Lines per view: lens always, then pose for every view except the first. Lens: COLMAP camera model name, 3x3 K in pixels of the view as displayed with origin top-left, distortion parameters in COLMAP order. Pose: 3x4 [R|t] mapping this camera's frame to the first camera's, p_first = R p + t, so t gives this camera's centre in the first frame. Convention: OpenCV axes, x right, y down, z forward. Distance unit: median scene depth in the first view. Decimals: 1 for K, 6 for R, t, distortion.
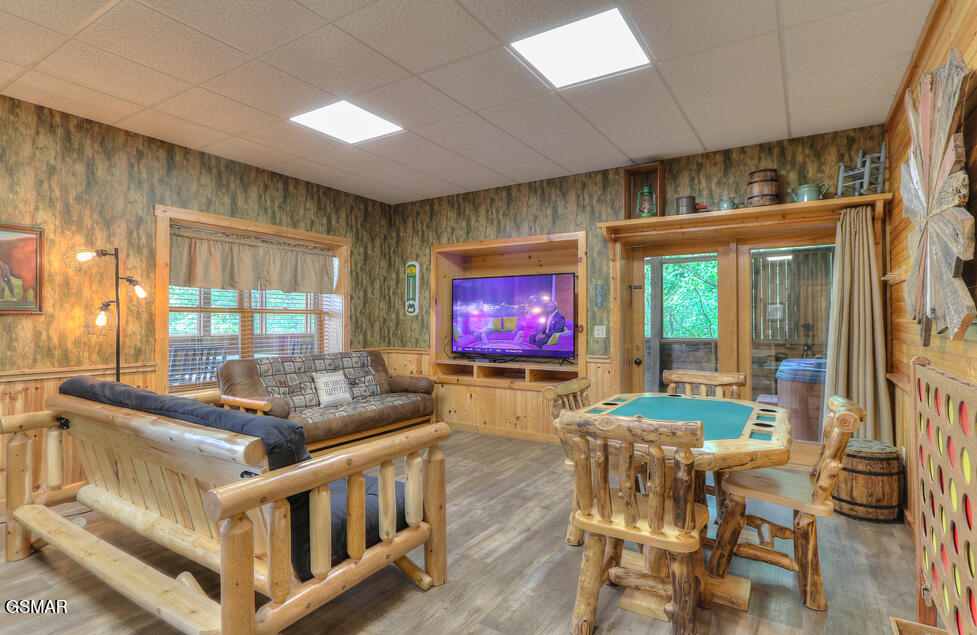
lens RADIAL K [[502.5, 0, 488.1], [0, 502.5, 312.5], [0, 0, 1]] dist [0.002661, 0.000759]
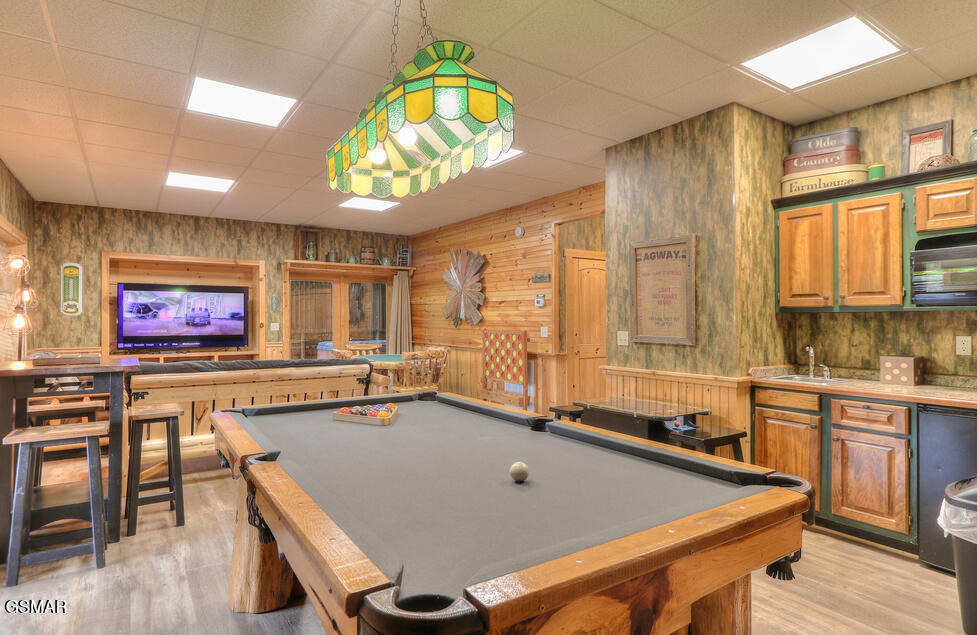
lens RADIAL K [[527.8, 0, 488.8], [0, 527.8, 317.8], [0, 0, 1]] dist [-0.000381, 0.000024]
pose [[0.402473, 0.006322, 0.915410, -0.928351], [-0.002255, 0.999980, -0.005914, 0.017158], [-0.915429, 0.000316, 0.402479, -0.246031]]
